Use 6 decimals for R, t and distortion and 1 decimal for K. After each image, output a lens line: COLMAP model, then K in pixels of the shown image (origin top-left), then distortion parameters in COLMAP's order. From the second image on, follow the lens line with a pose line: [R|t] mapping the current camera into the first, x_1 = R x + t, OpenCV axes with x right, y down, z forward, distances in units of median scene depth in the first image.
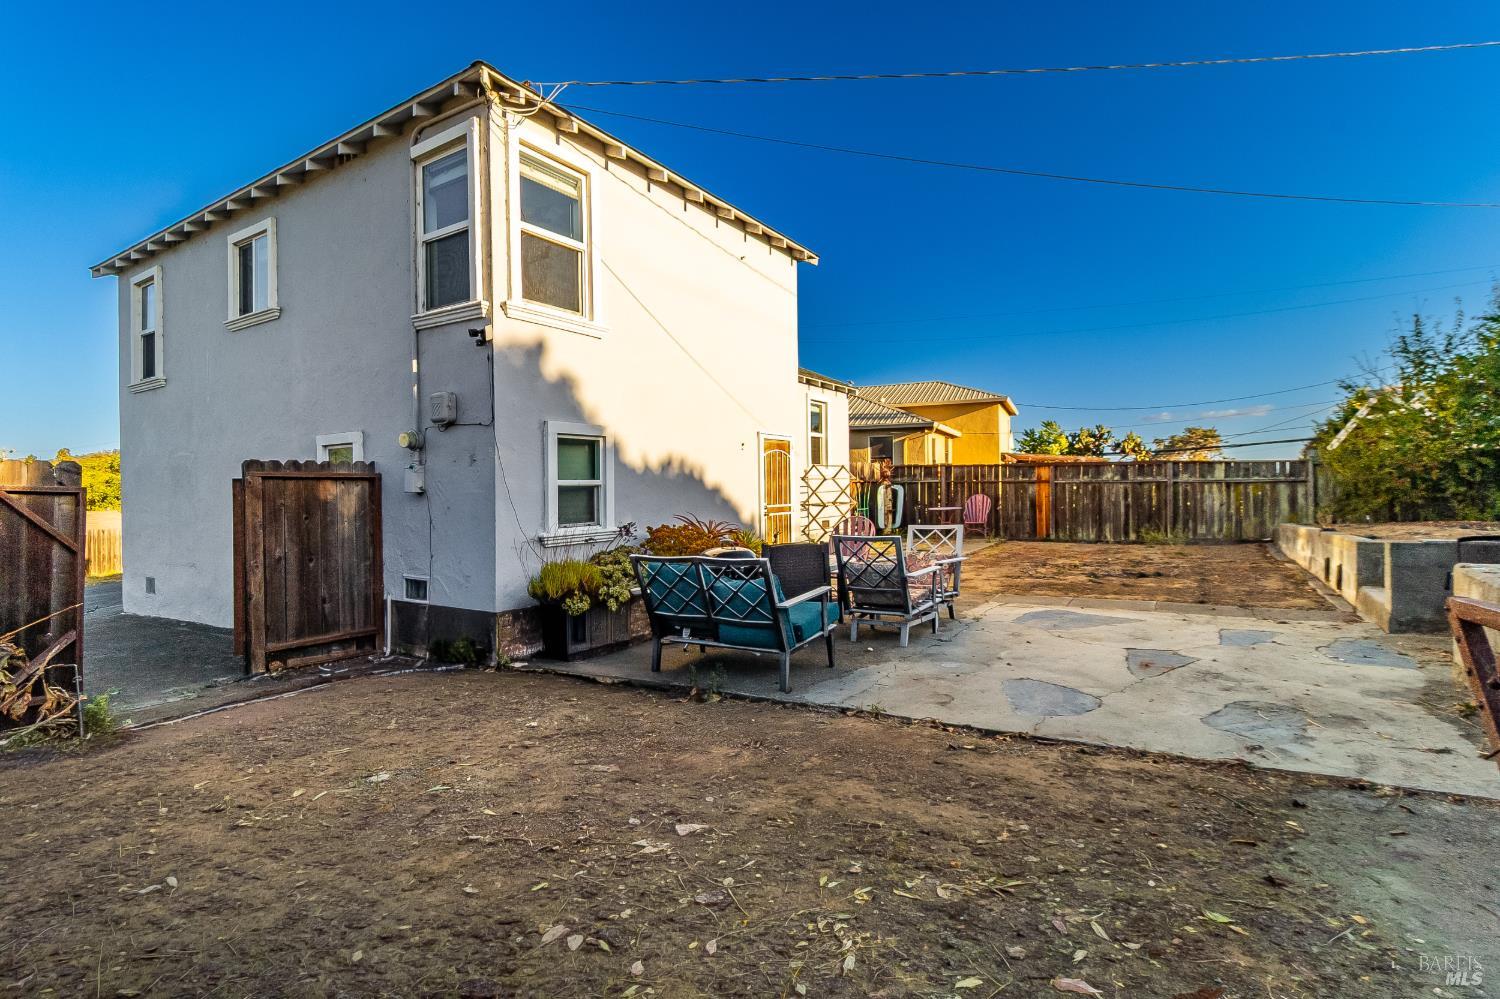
lens RADIAL K [[698.8, 0, 751.8], [0, 698.8, 491.3], [0, 0, 1]] dist [-0.001453, -0.004260]
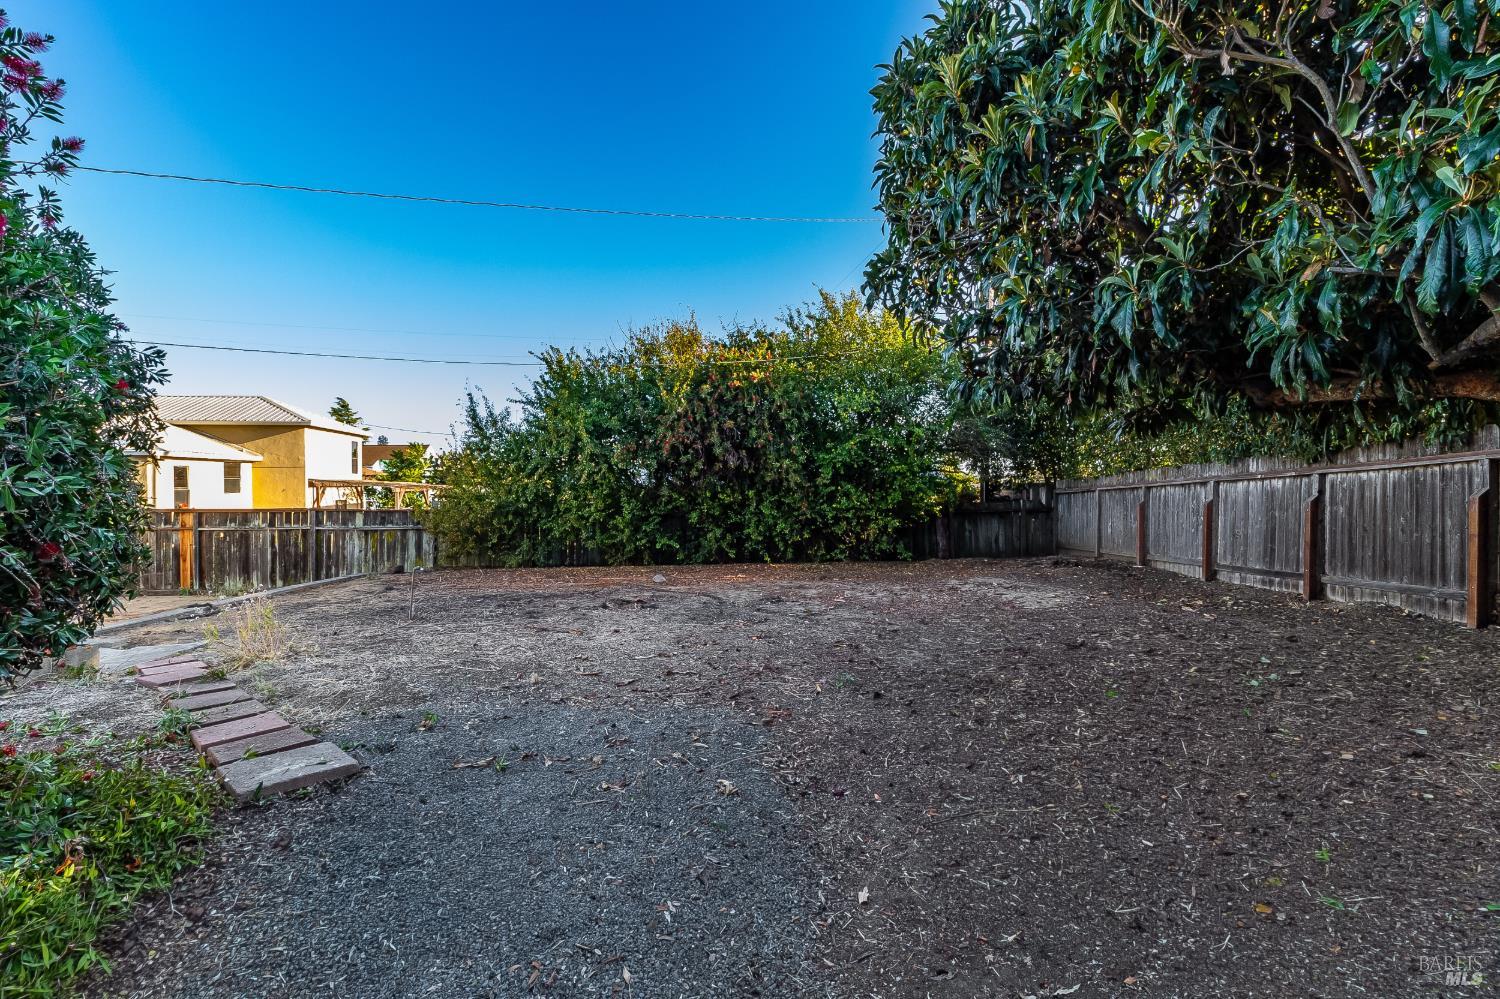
lens RADIAL K [[698.8, 0, 756.0], [0, 698.8, 494.6], [0, 0, 1]] dist [-0.001453, -0.004260]
pose [[0.835082, -0.000124, 0.550126, 0.591176], [-0.005980, 0.999939, 0.009304, -0.080421], [-0.550093, -0.011059, 0.835030, -0.220919]]
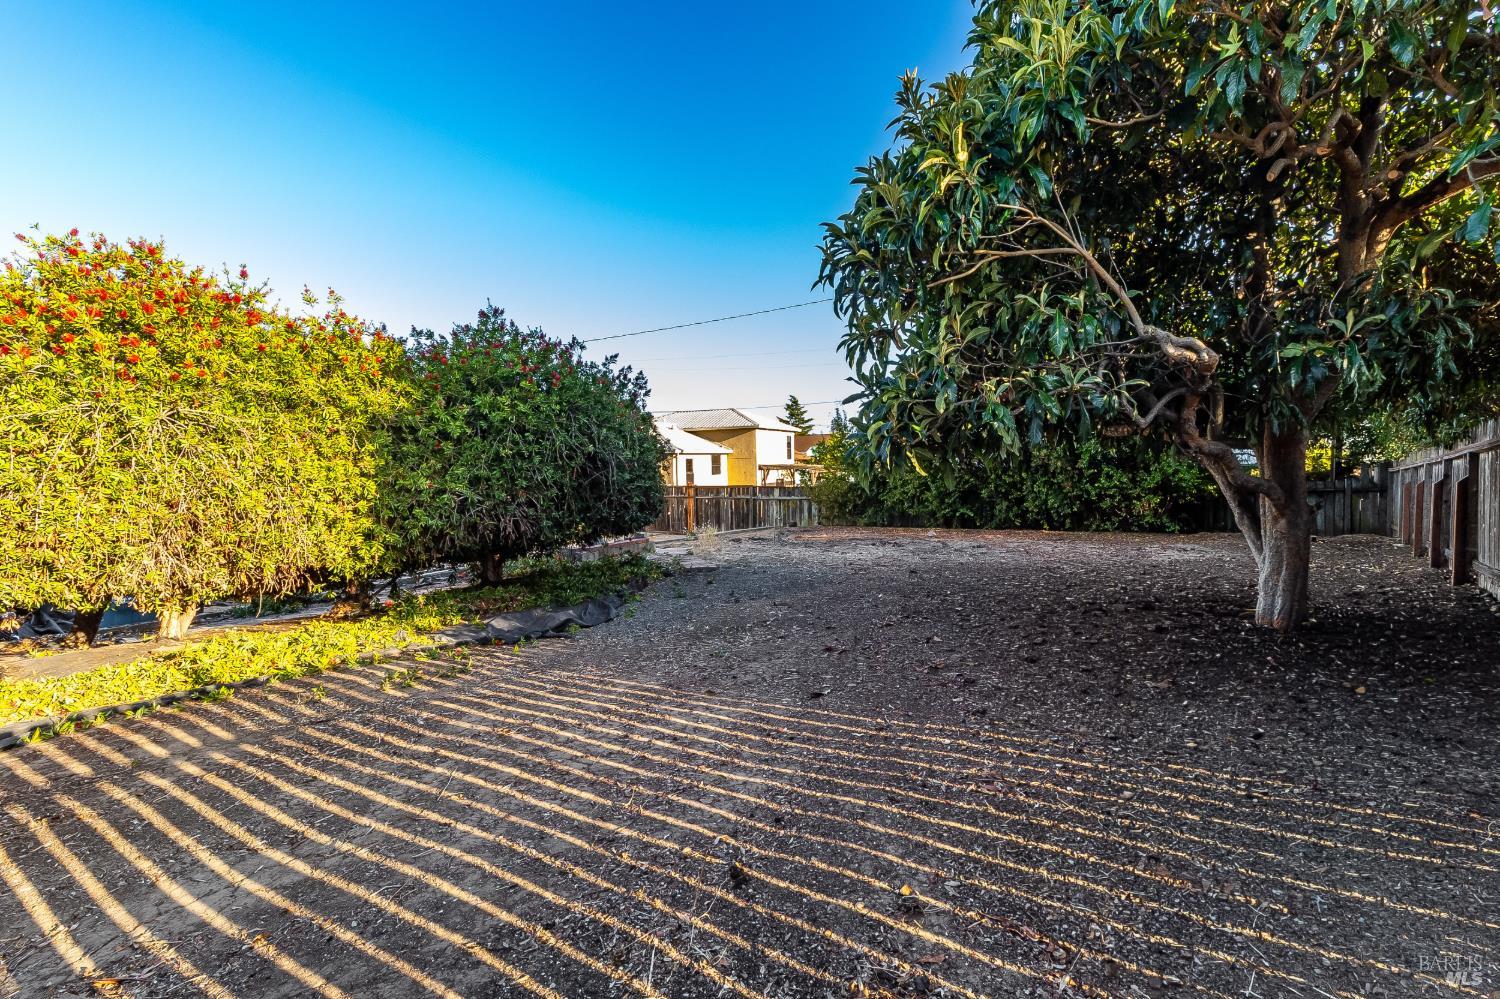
lens RADIAL K [[698.8, 0, 751.8], [0, 698.8, 495.5], [0, 0, 1]] dist [-0.001453, -0.004260]
pose [[0.999579, -0.008498, -0.027725, 0.659740], [0.009722, 0.998971, 0.044307, -0.097031], [0.027320, -0.044558, 0.998633, -0.671637]]
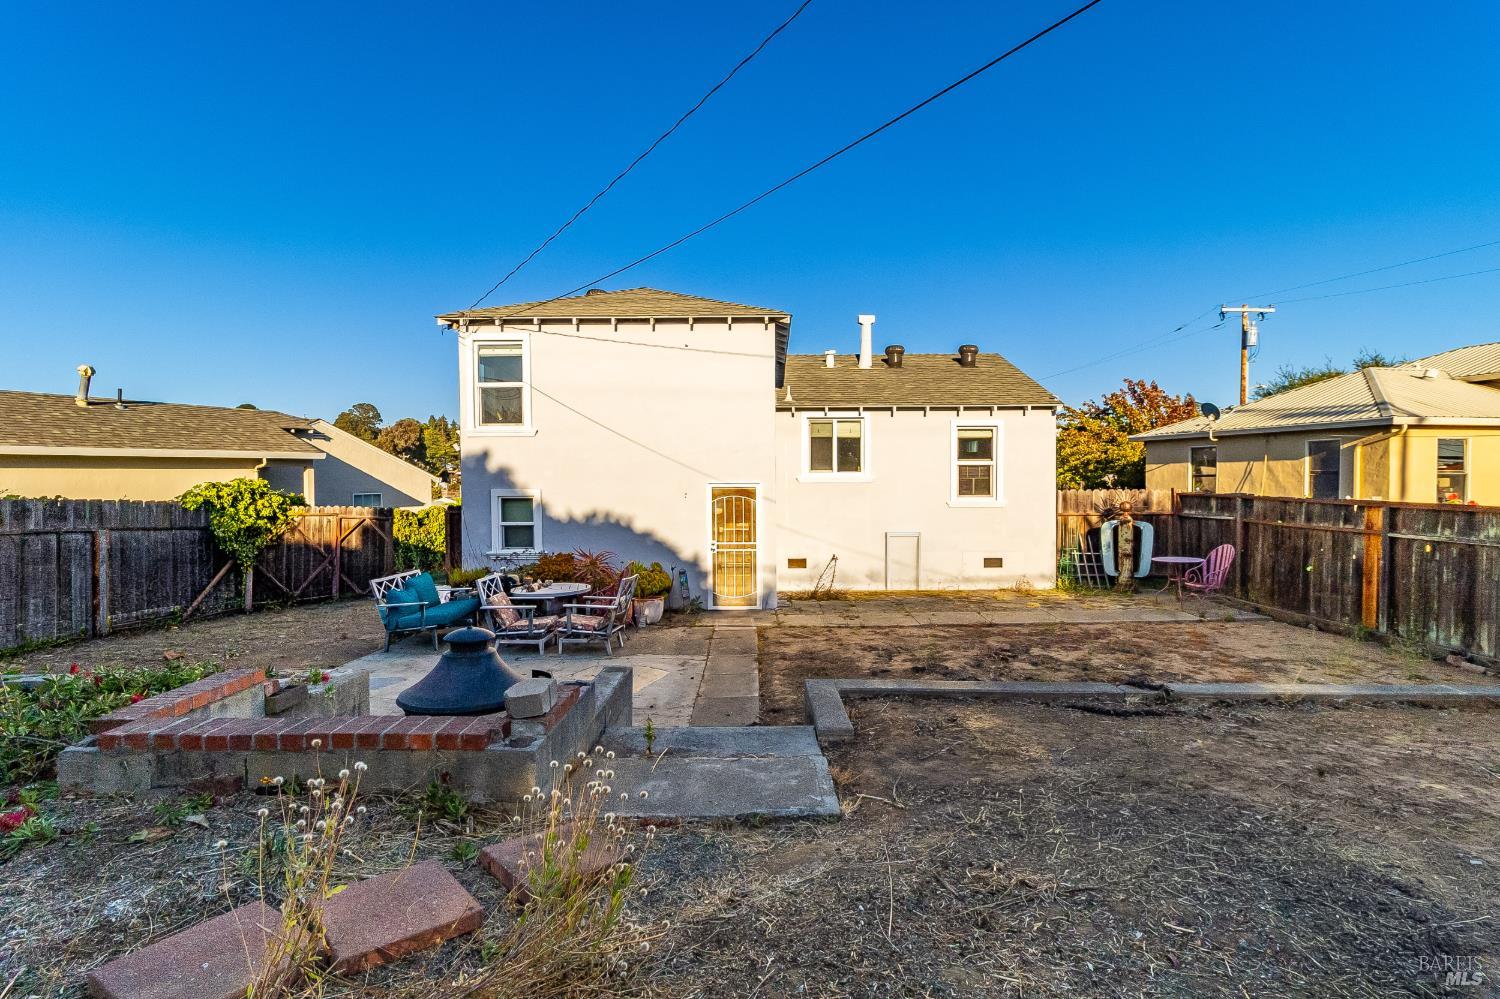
lens RADIAL K [[698.8, 0, 759.9], [0, 698.8, 495.2], [0, 0, 1]] dist [-0.001453, -0.004260]
pose [[0.536504, 0.032548, -0.843270, 0.691843], [-0.004807, 0.999358, 0.035514, -0.070069], [0.843884, -0.015000, 0.536315, 0.275660]]
